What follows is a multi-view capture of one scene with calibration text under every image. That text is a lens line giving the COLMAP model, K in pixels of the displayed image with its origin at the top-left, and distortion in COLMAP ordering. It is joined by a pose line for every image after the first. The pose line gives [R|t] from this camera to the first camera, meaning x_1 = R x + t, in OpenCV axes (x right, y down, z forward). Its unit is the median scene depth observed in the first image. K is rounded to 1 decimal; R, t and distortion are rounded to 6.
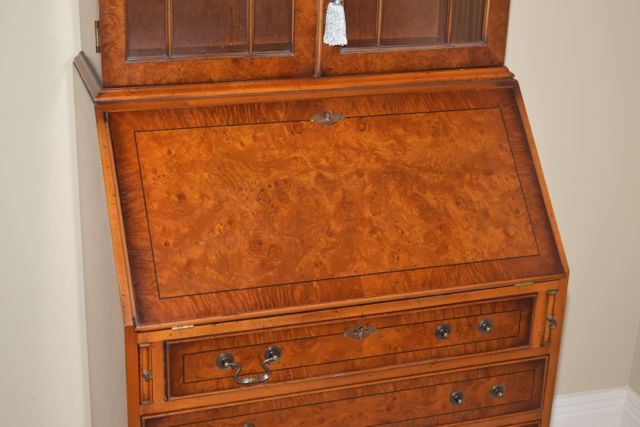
lens RADIAL K [[1071.1, 0, 320.0], [0, 1071.1, 213.5], [0, 0, 1]] dist [-0.004352, 0.012684]
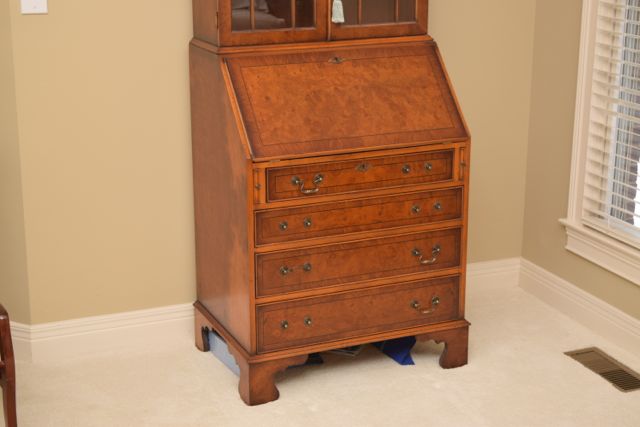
lens RADIAL K [[1161.8, 0, 320.0], [0, 1161.8, 213.5], [0, 0, 1]] dist [0.016805, 0.027916]
pose [[0.995221, -0.056207, 0.079847, -0.202002], [0.064160, 0.992834, -0.100816, 0.384145], [-0.073608, 0.105457, 0.991696, -0.996212]]
